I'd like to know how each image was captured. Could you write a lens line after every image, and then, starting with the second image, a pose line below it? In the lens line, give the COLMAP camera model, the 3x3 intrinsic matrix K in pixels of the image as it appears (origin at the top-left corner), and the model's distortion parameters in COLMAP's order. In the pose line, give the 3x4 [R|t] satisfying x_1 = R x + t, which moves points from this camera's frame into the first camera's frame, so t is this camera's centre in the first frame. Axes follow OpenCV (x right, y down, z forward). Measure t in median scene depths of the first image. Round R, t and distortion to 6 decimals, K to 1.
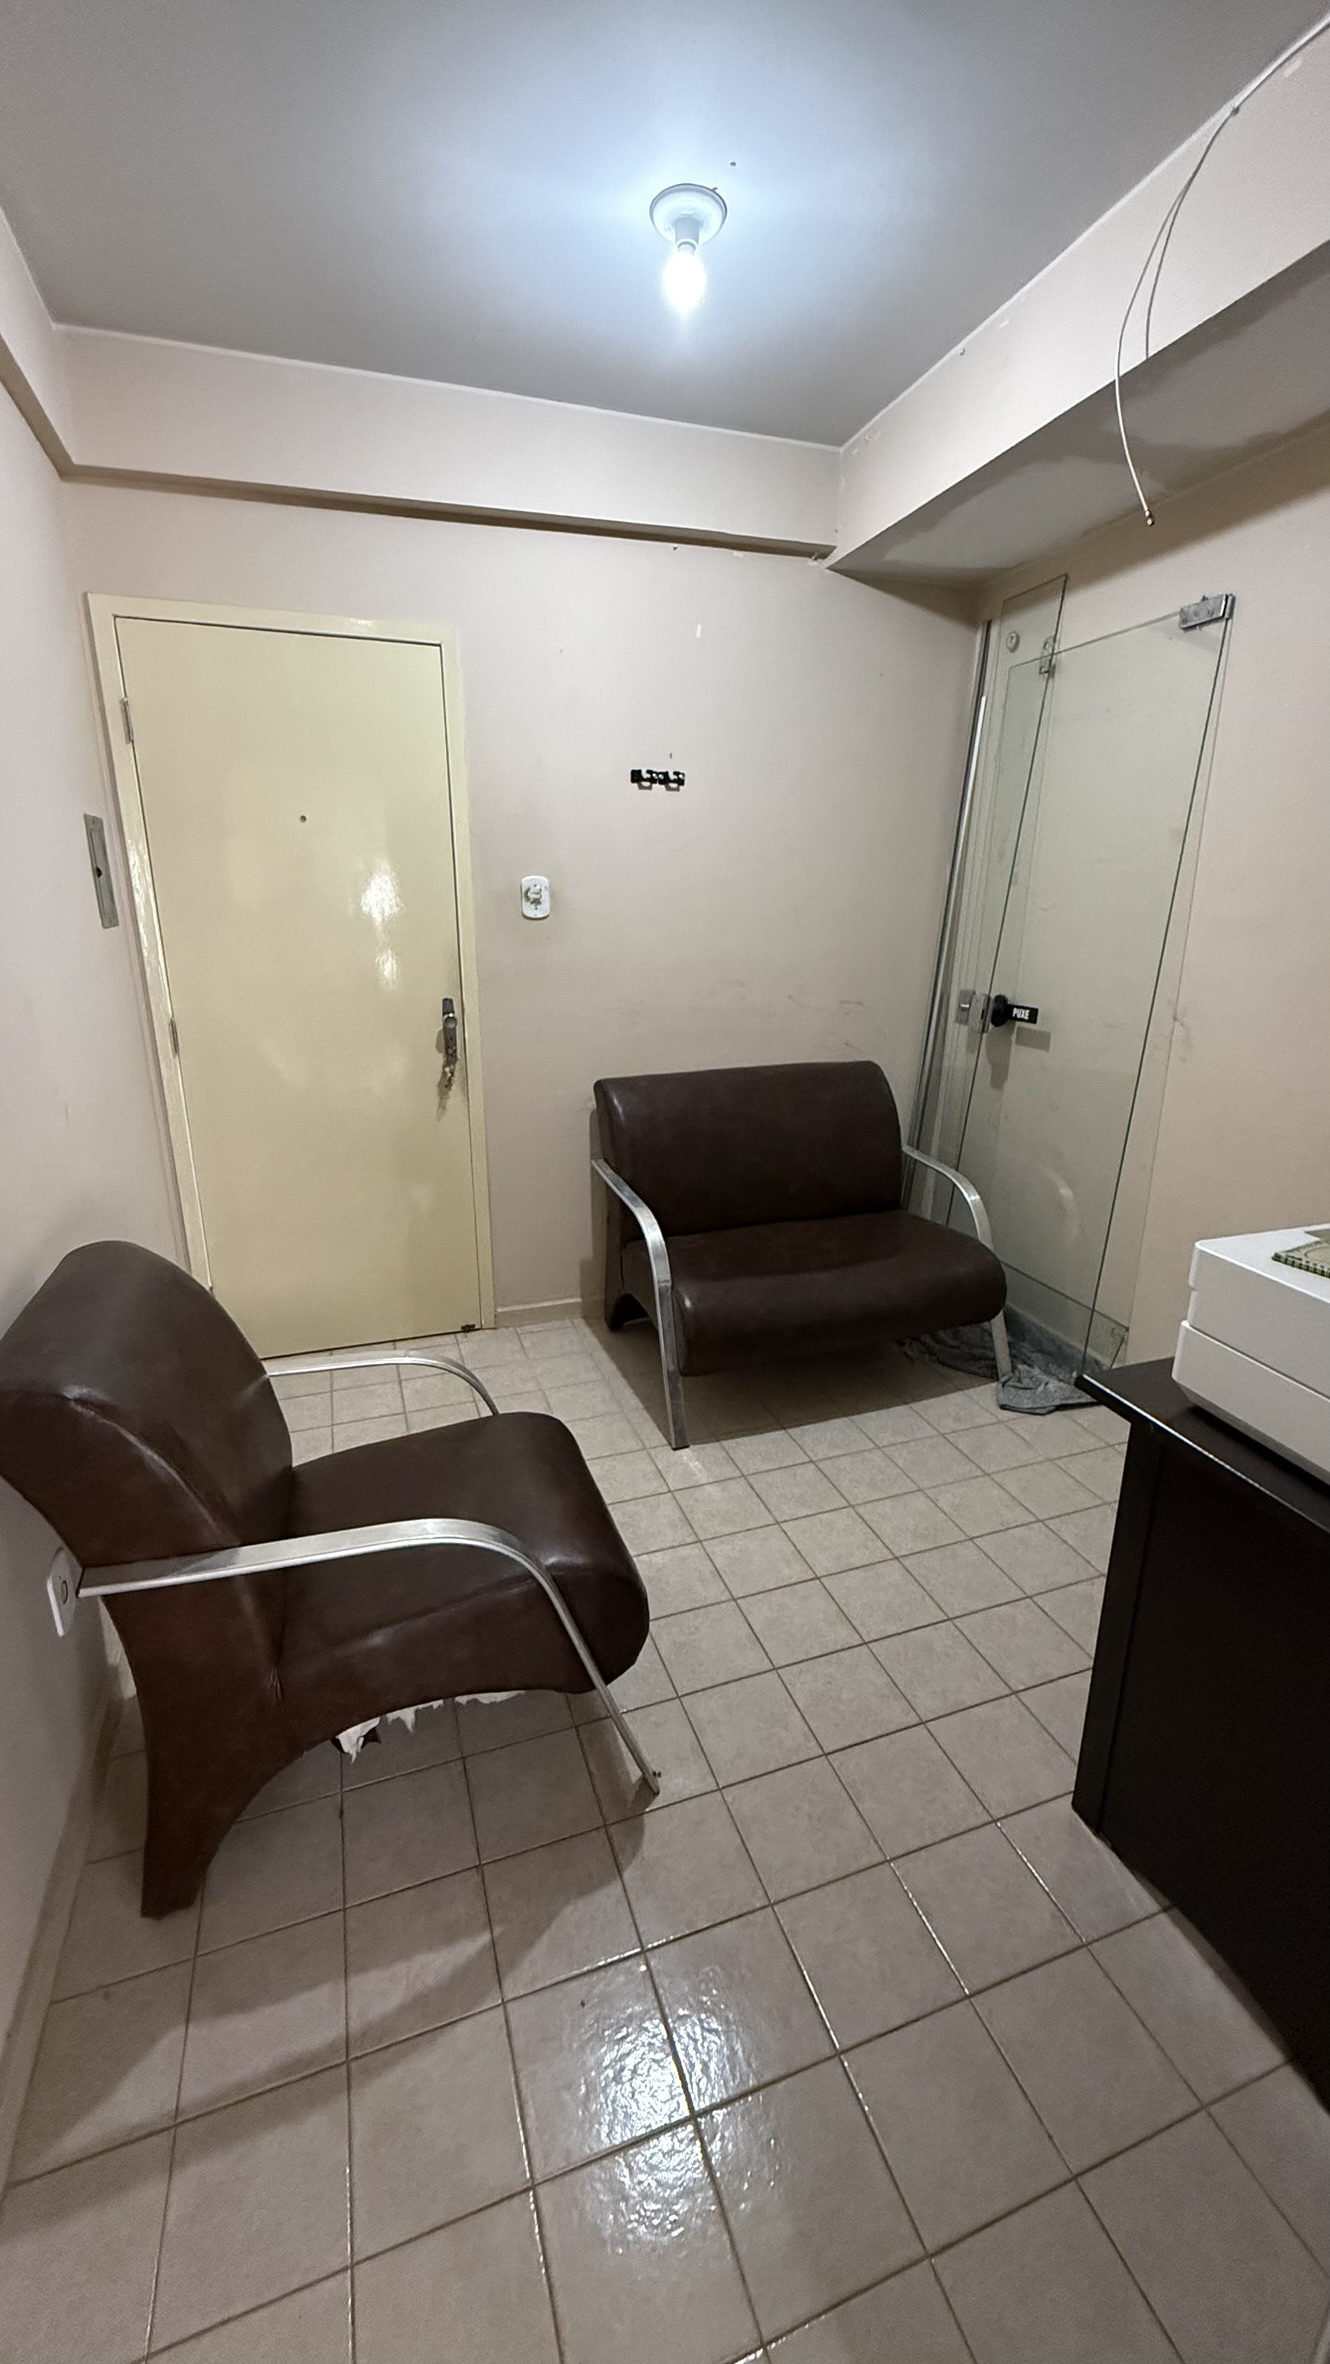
lens RADIAL K [[939.9, 0, 662.6], [0, 939.9, 1174.4], [0, 0, 1]] dist [-0.001514, 0.000380]
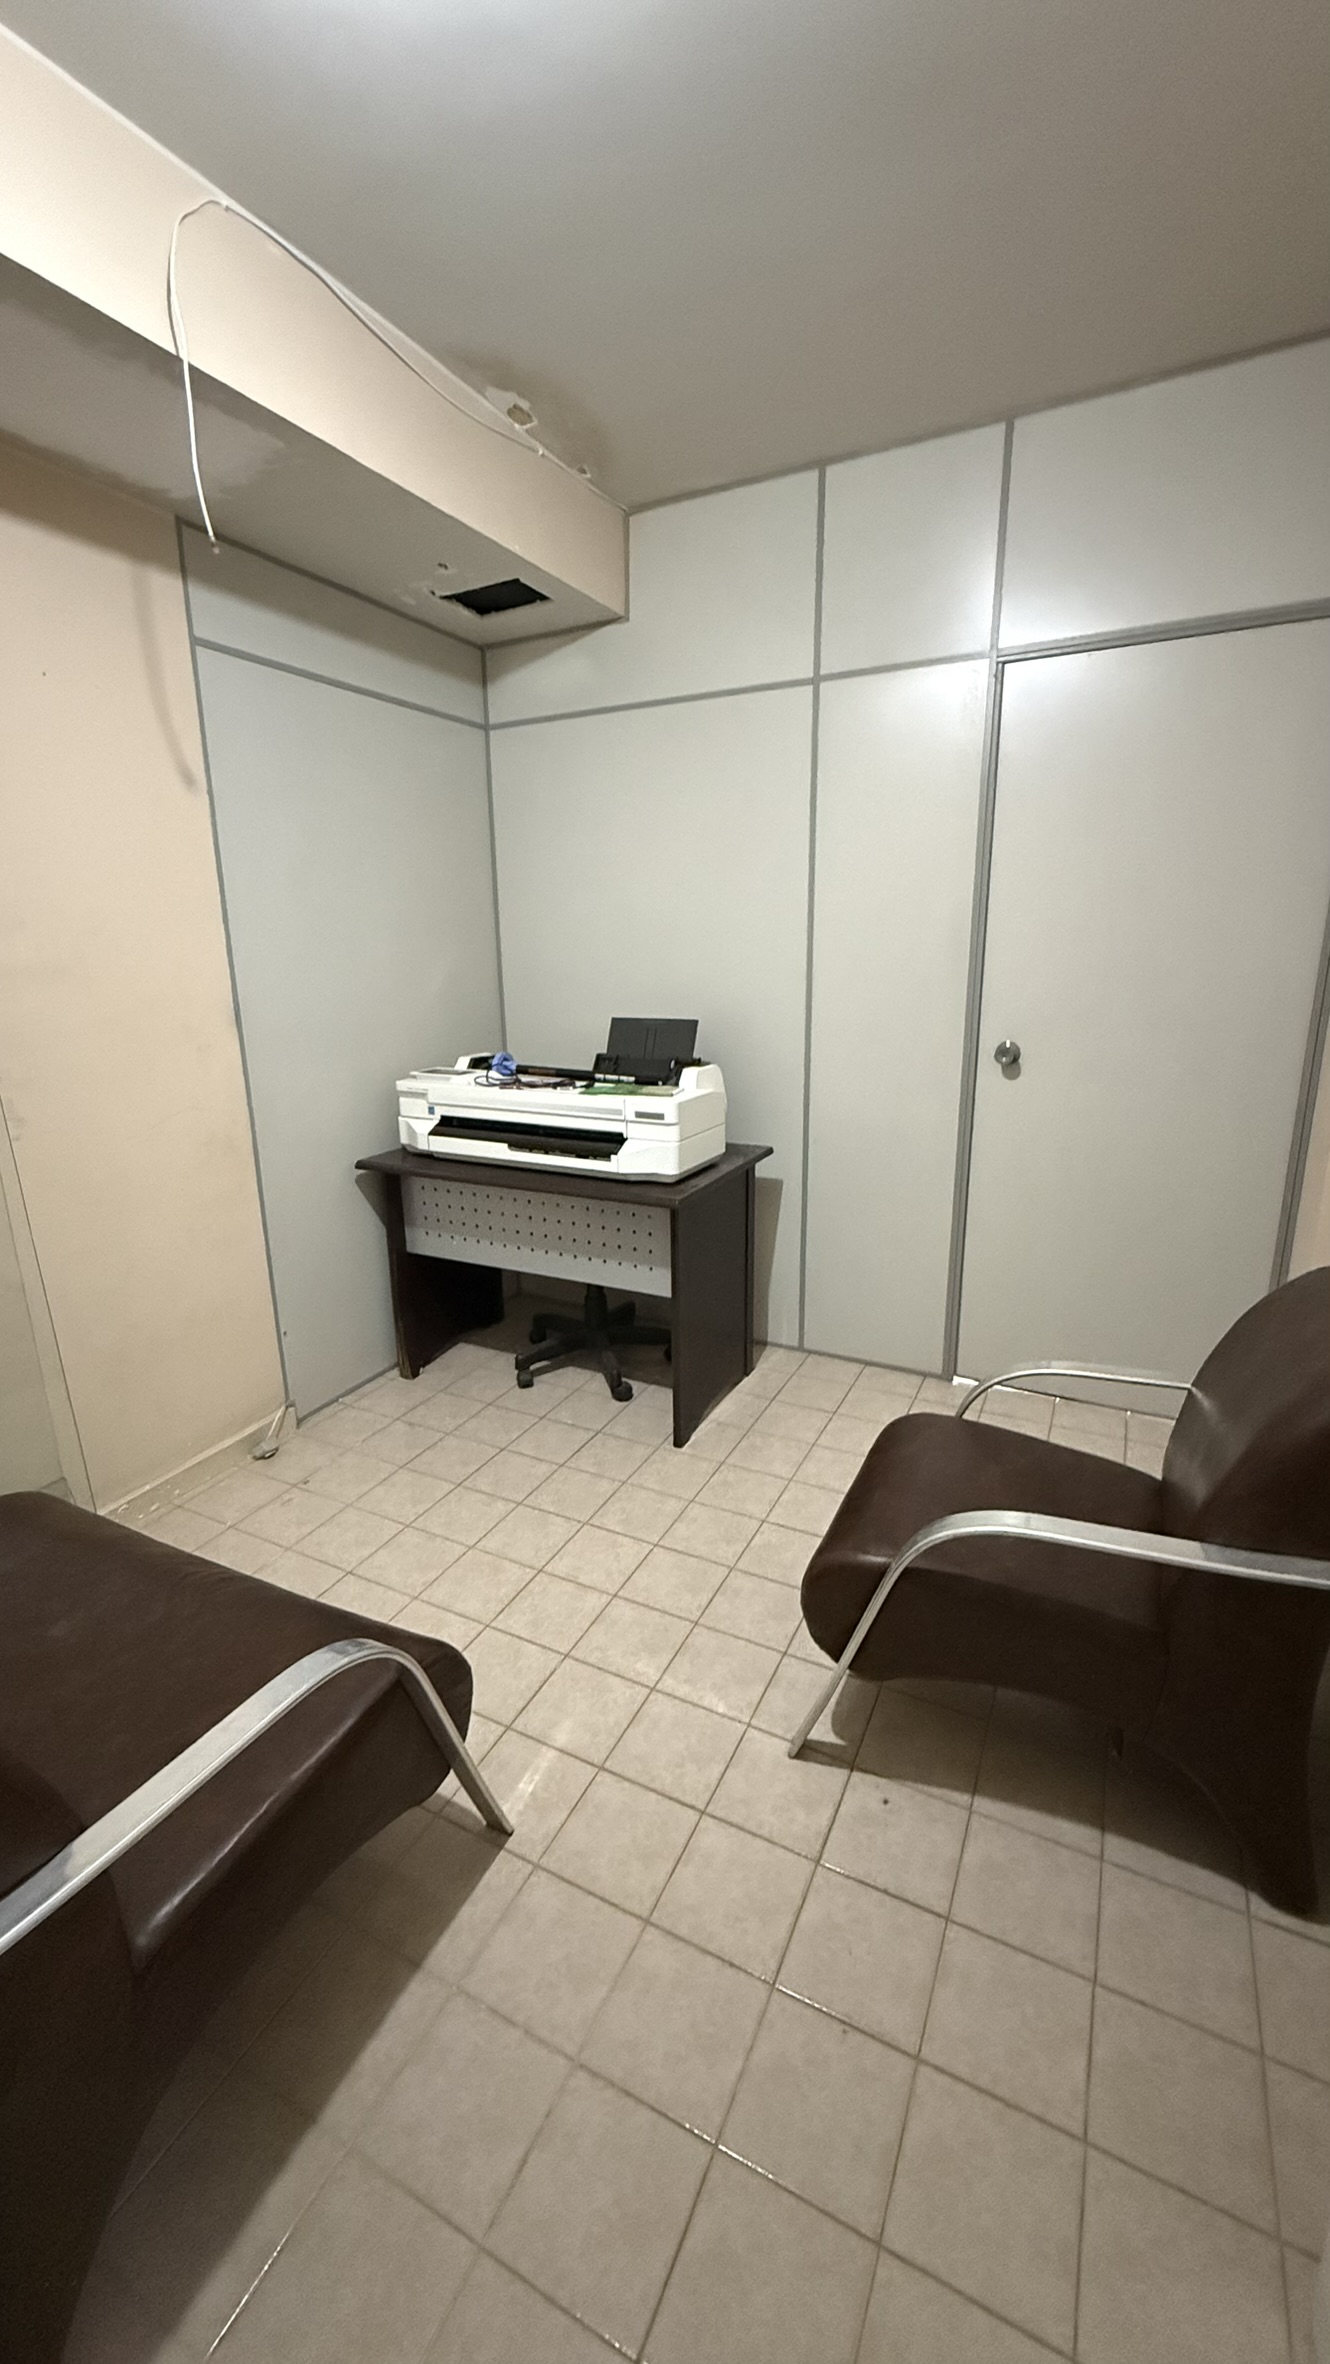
lens RADIAL K [[939.9, 0, 662.6], [0, 939.9, 1174.4], [0, 0, 1]] dist [-0.001514, 0.000380]
pose [[-0.693300, -0.169186, 0.700508, -0.398048], [0.217780, 0.877415, 0.427451, -0.310239], [-0.686955, 0.448908, -0.571467, 1.053025]]
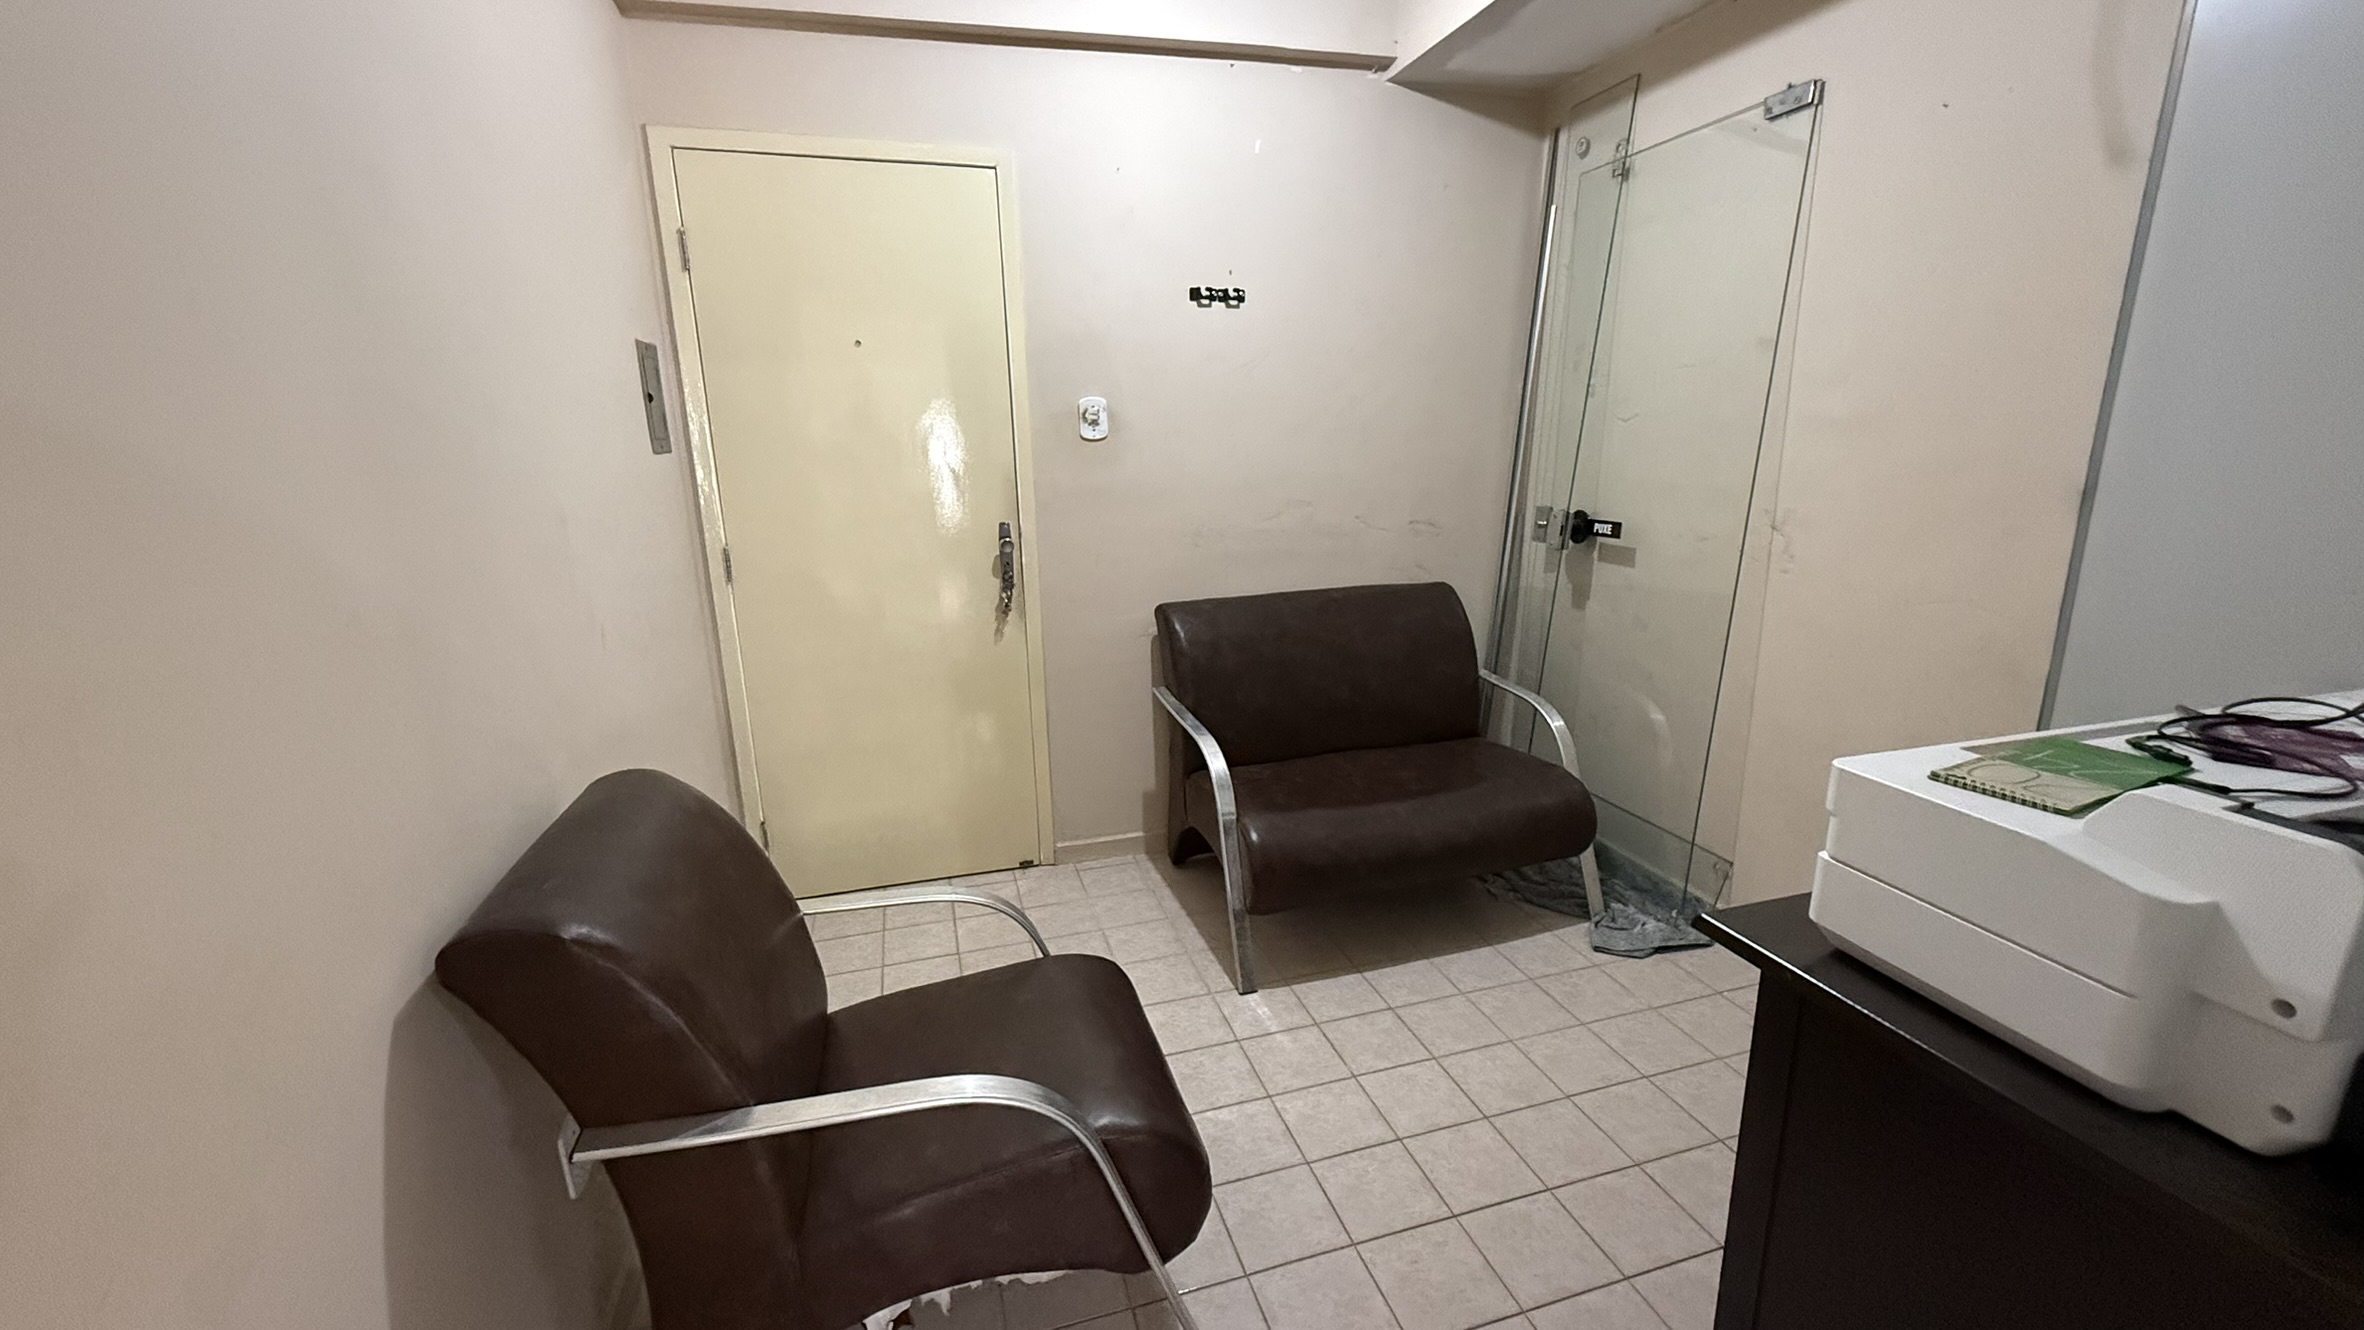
lens RADIAL K [[939.9, 0, 1188.1], [0, 939.9, 663.7], [0, 0, 1]] dist [-0.001514, 0.000380]
pose [[0.998878, -0.010945, -0.046075, 0.005845], [0.008661, 0.998738, -0.049481, 0.009662], [0.046558, 0.049026, 0.997712, 0.046266]]
